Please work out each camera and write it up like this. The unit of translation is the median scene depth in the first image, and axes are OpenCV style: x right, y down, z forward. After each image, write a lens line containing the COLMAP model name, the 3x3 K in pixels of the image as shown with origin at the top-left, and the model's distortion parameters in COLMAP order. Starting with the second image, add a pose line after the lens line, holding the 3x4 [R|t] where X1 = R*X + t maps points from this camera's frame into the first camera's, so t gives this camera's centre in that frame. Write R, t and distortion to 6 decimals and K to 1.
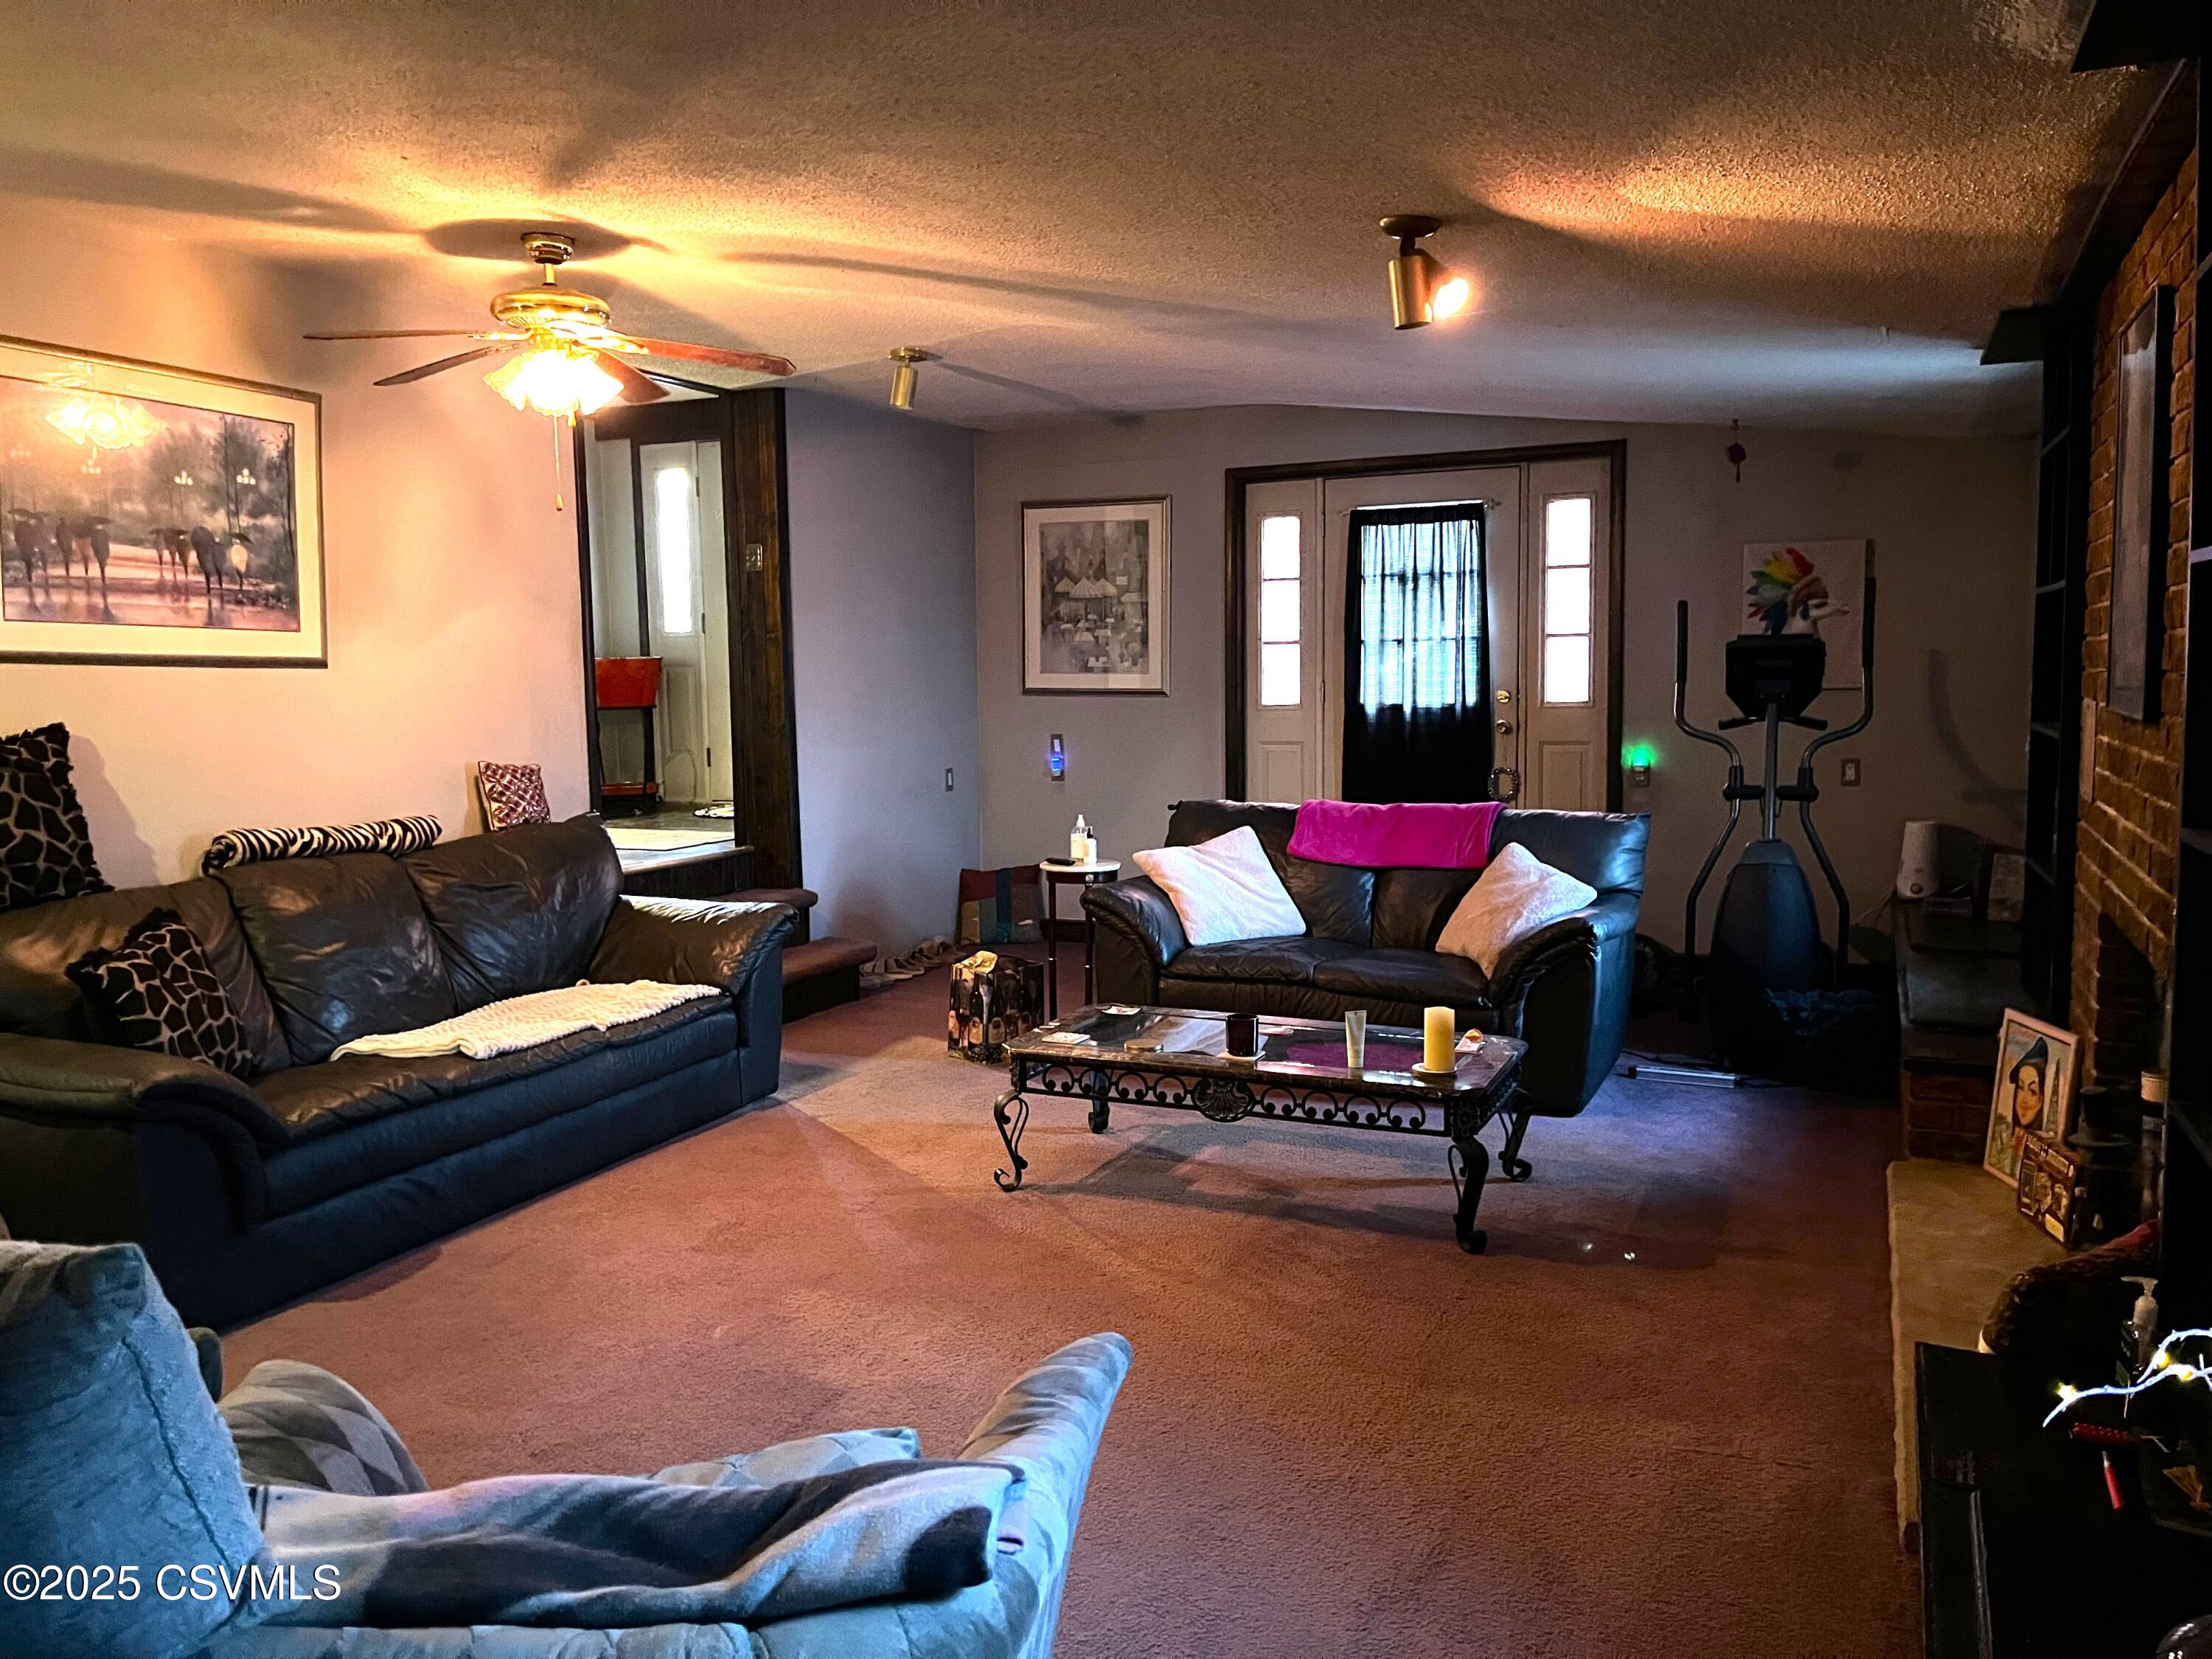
lens RADIAL K [[1670.1, 0, 1101.9], [0, 1670.1, 820.5], [0, 0, 1]] dist [0.078127, -0.122371]
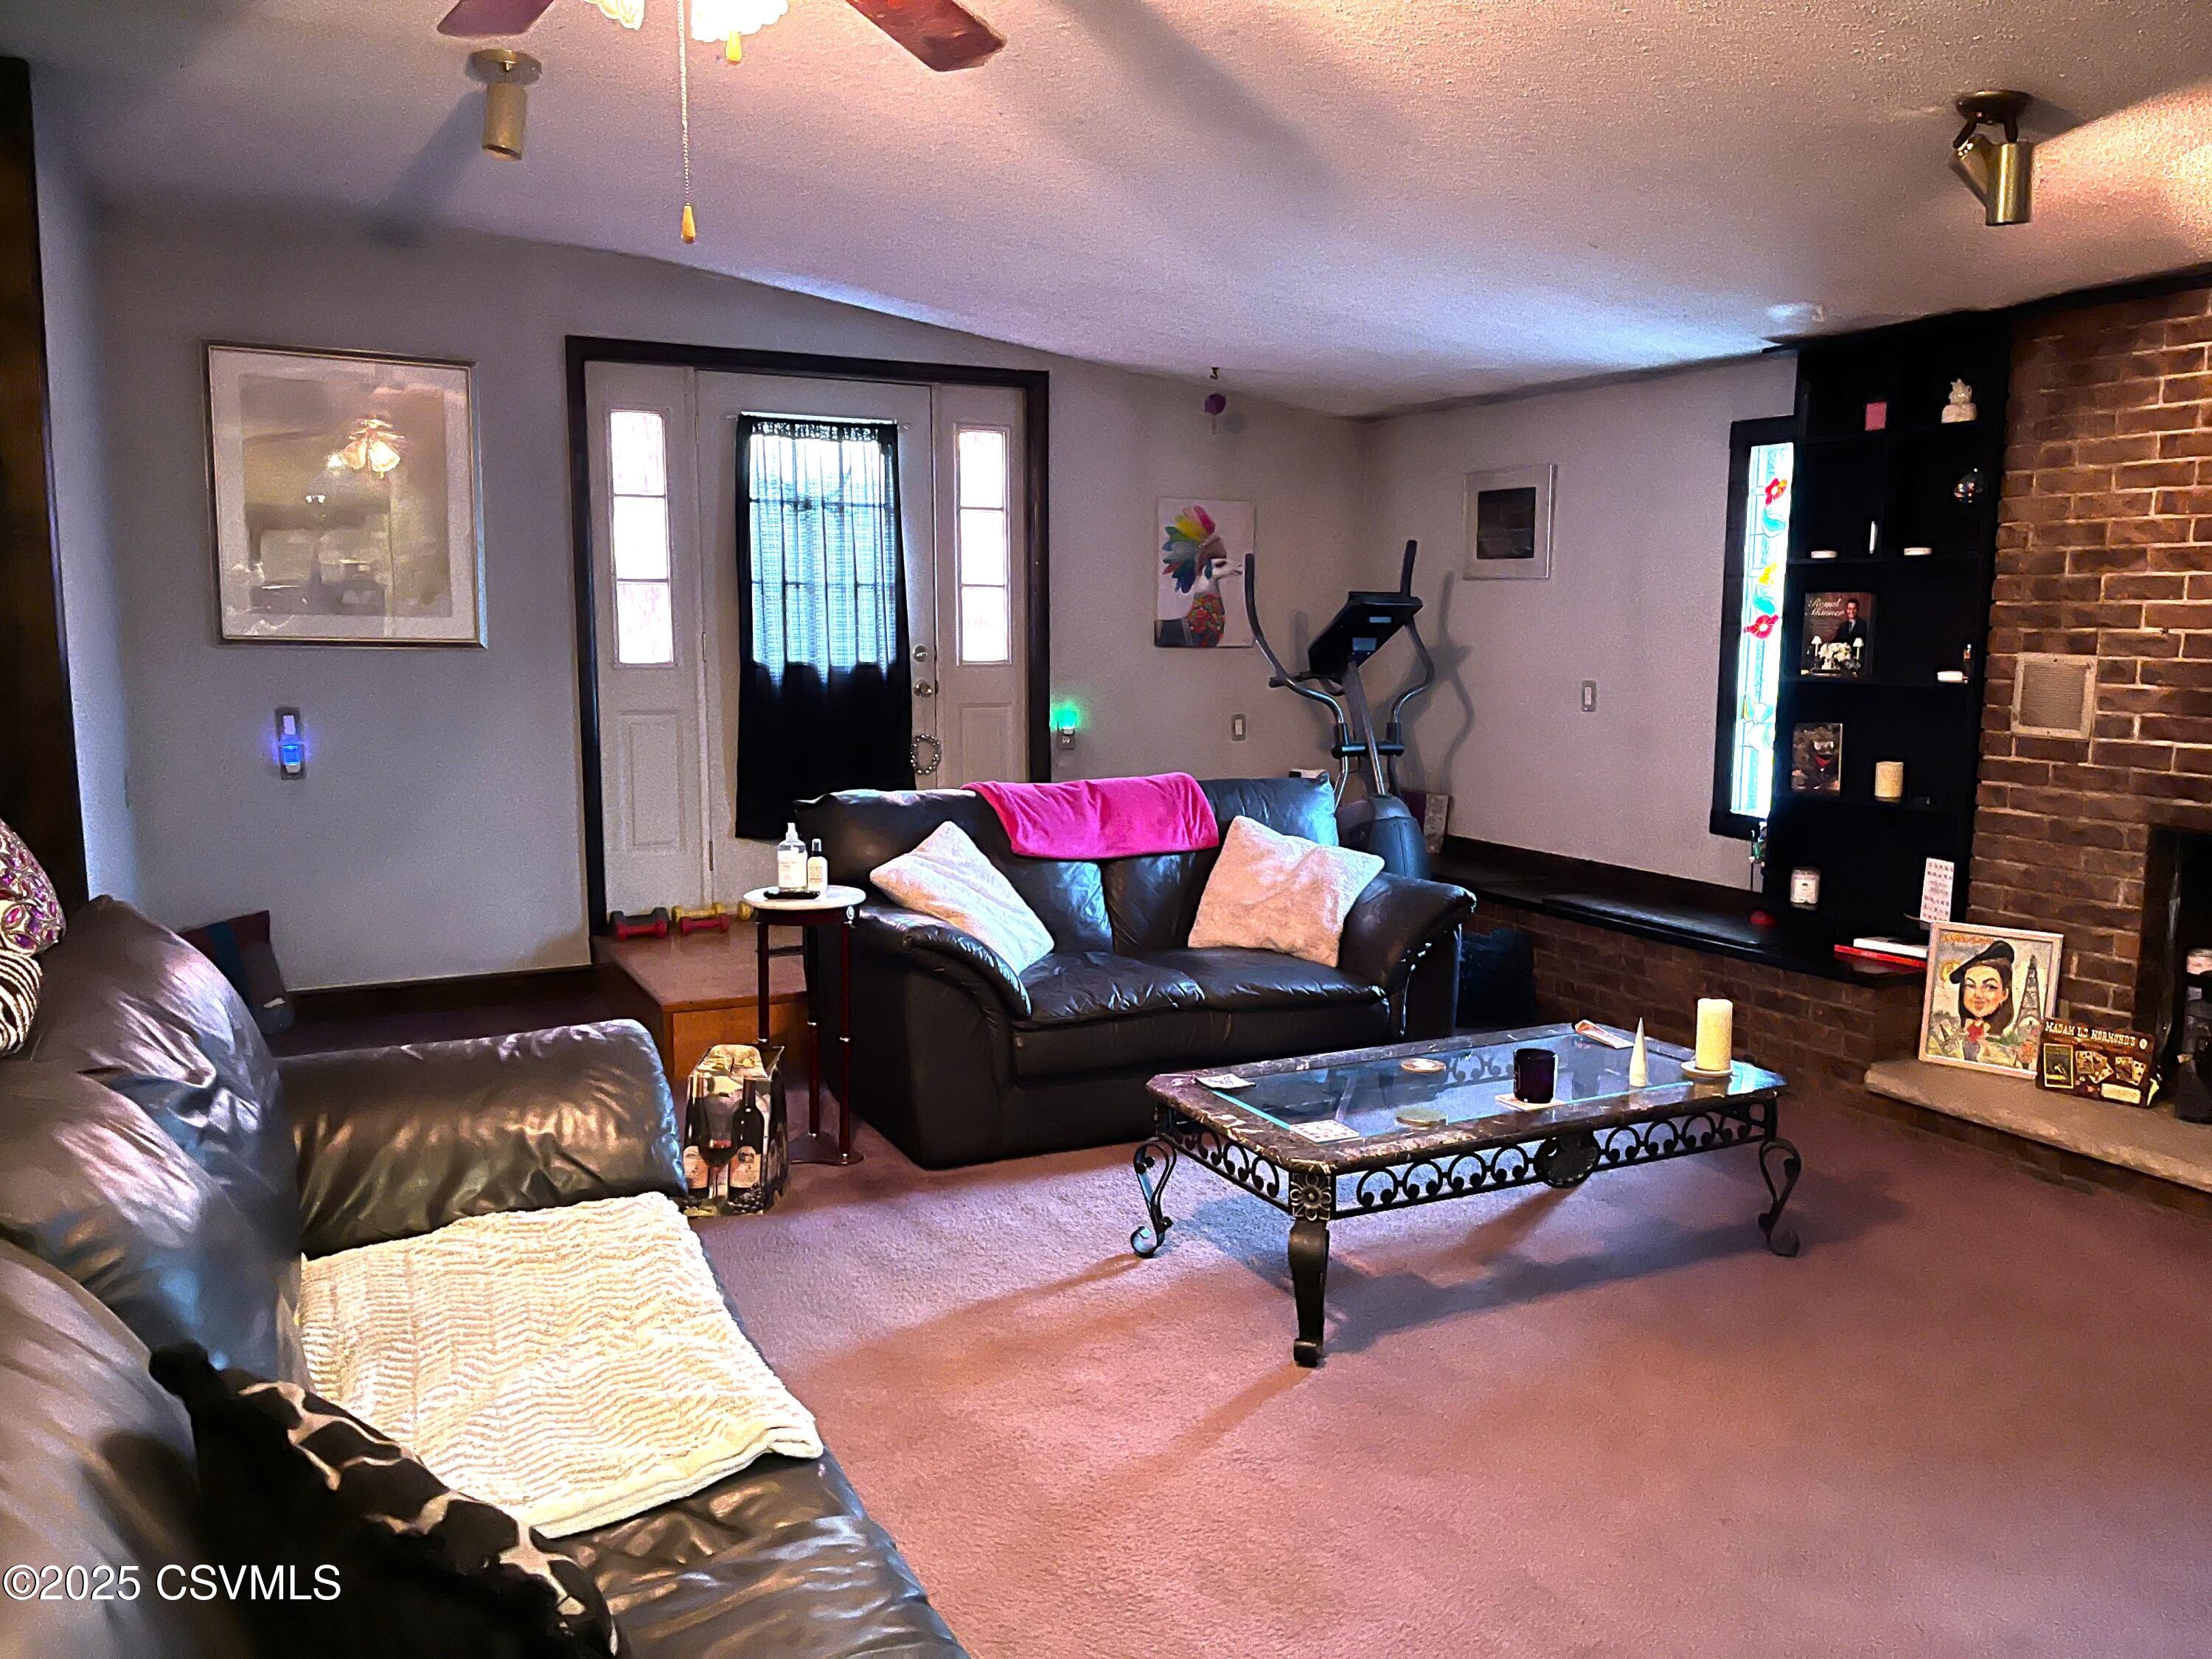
lens RADIAL K [[1655.2, 0, 1104.6], [0, 1655.2, 848.5], [0, 0, 1]] dist [0.077304, -0.125425]
pose [[0.624394, -0.089078, 0.776014, -0.402694], [0.057637, 0.996022, 0.067957, -0.027691], [-0.778981, 0.002295, 0.627044, 0.412166]]
